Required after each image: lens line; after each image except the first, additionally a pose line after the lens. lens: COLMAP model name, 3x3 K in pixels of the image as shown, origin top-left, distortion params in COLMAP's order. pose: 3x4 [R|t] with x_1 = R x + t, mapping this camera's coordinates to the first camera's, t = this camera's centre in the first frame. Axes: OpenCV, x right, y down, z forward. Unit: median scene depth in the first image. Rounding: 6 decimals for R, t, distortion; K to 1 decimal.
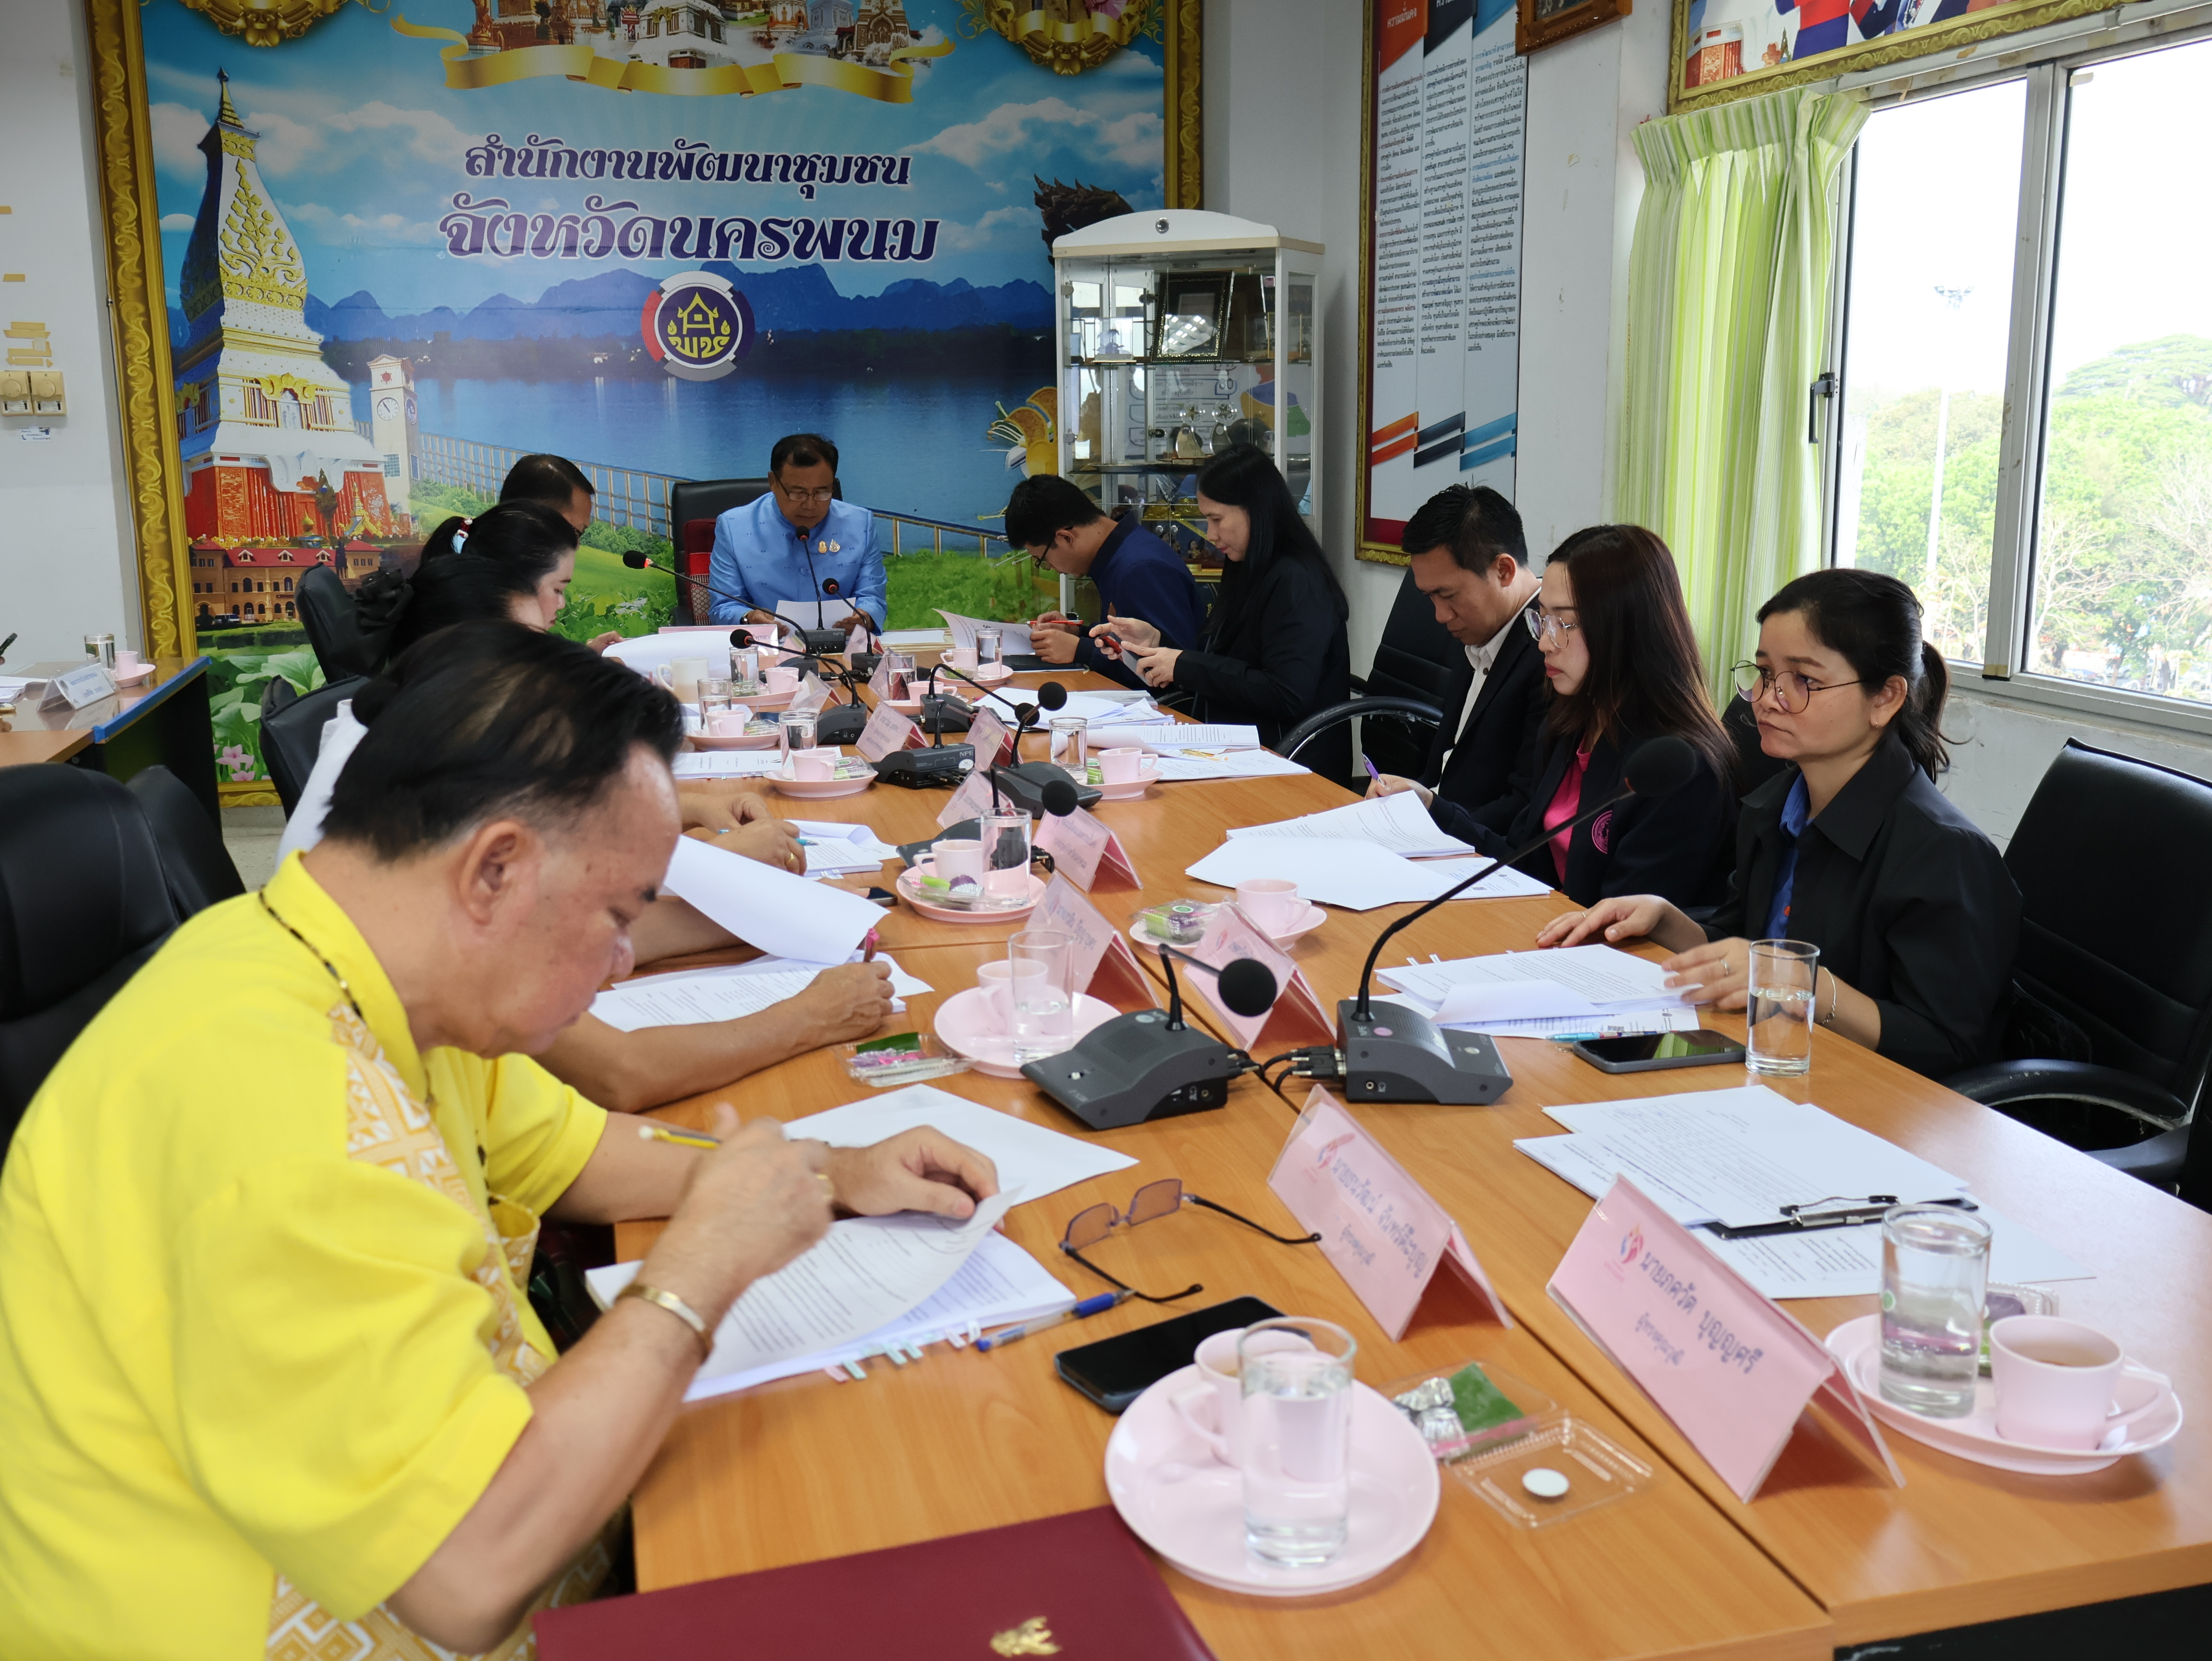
lens RADIAL K [[2079.3, 0, 1108.2], [0, 2079.3, 819.0], [0, 0, 1]] dist [0.001635, -0.002641]
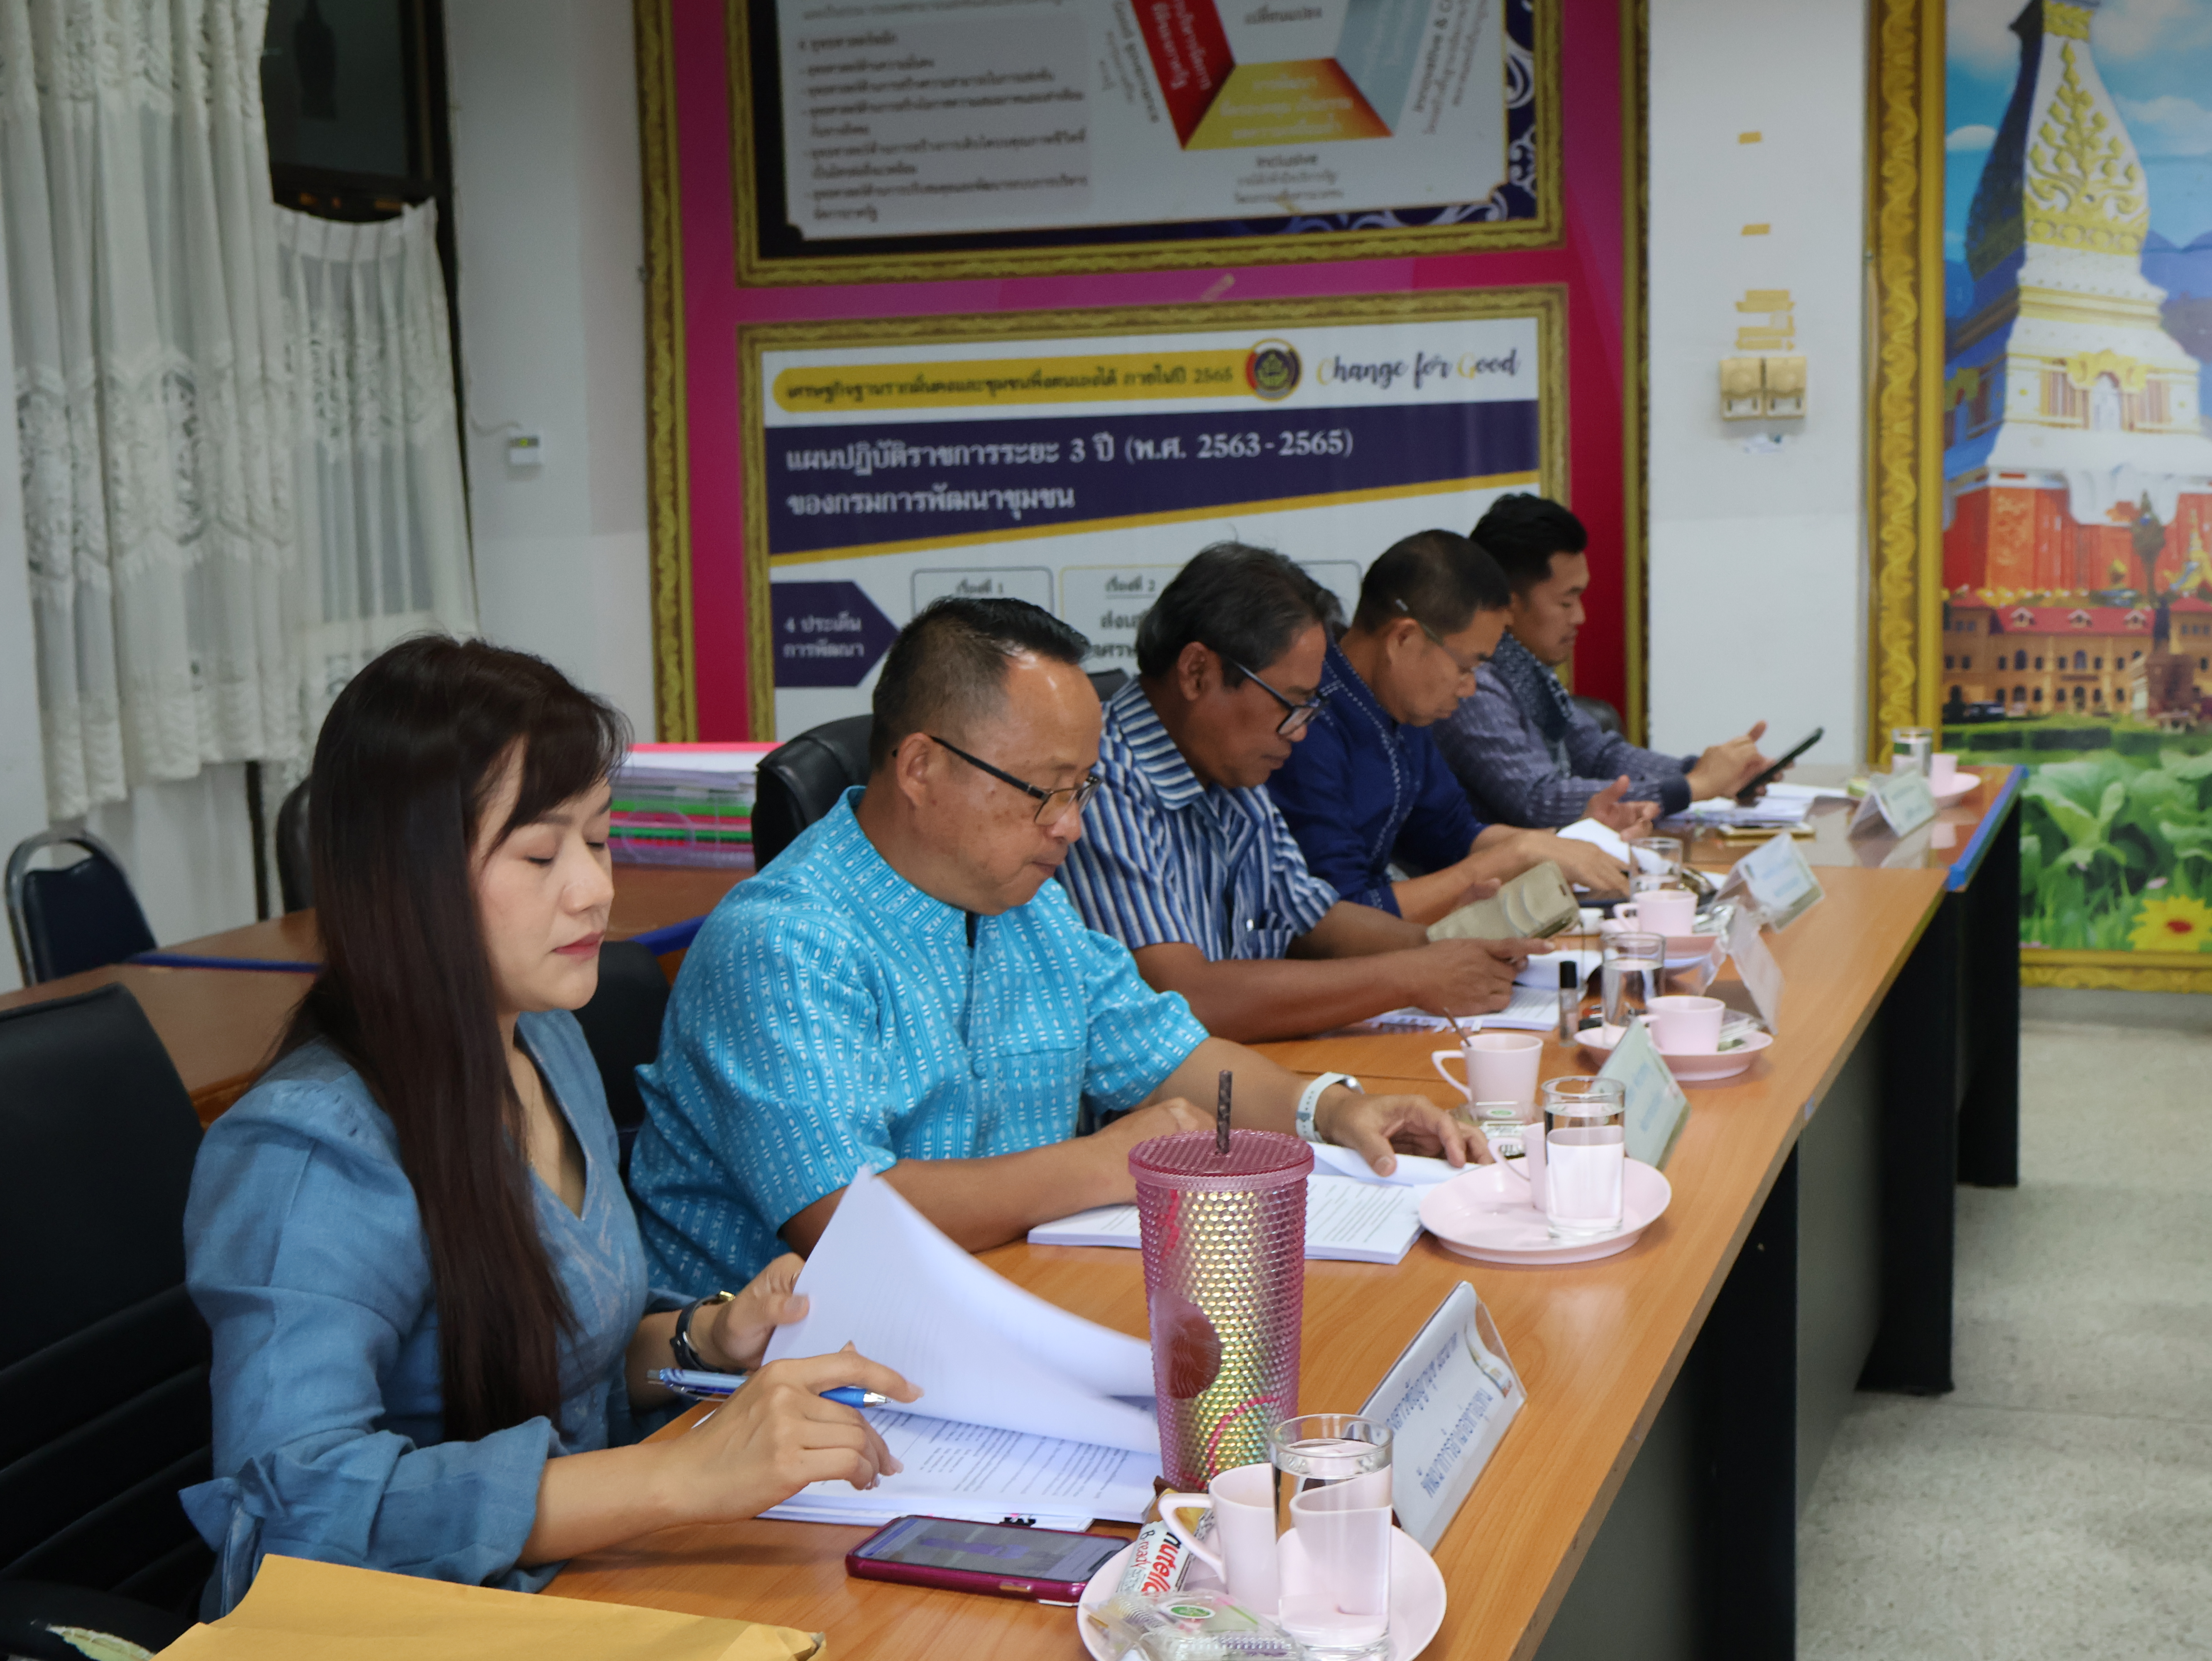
lens RADIAL K [[3035.5, 0, 1097.8], [0, 3035.5, 833.9], [0, 0, 1]] dist [0.010022, -0.057553]
pose [[0.824717, 0.056000, -0.562767, -0.102244], [-0.086965, 0.995808, -0.028354, -0.001664], [0.558820, 0.072325, 0.826129, 0.016897]]
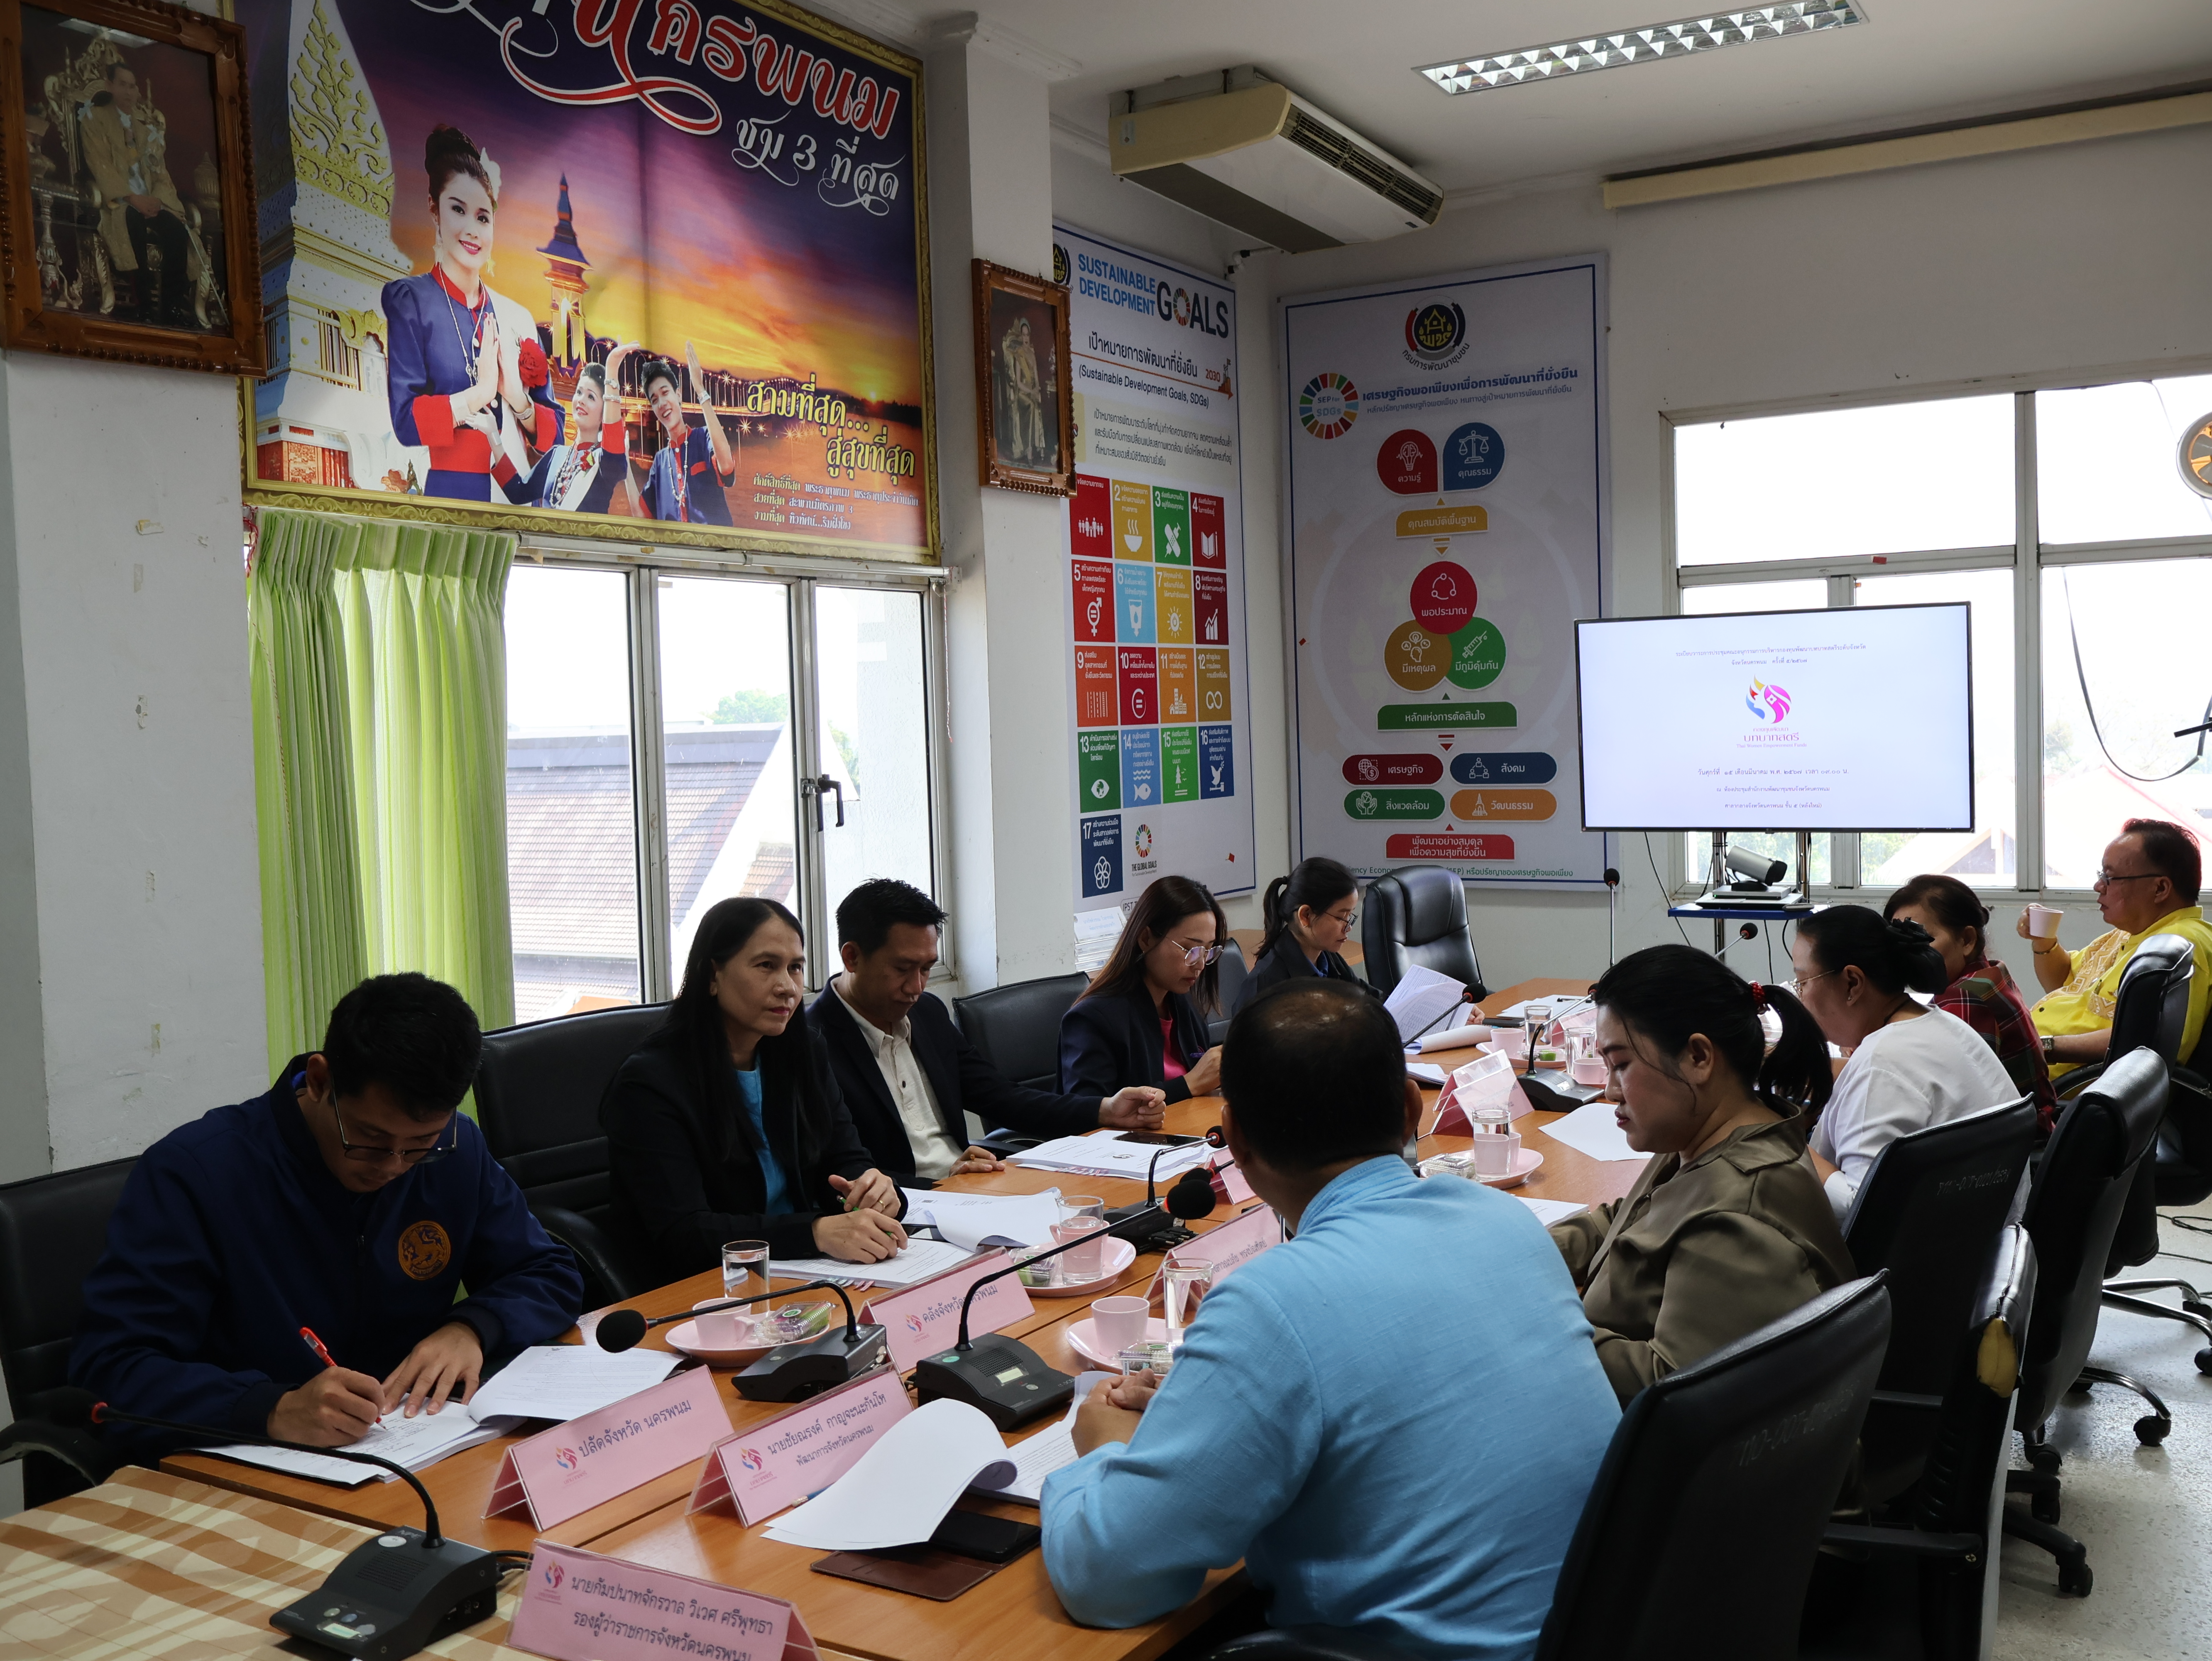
lens RADIAL K [[2080.9, 0, 1096.4], [0, 2080.9, 835.3], [0, 0, 1]] dist [-0.009624, 0.012422]
pose [[-0.692057, -0.009945, 0.721774, -0.394576], [0.175239, 0.967678, 0.181357, -0.210890], [-0.700248, 0.251993, -0.667946, 0.944632]]
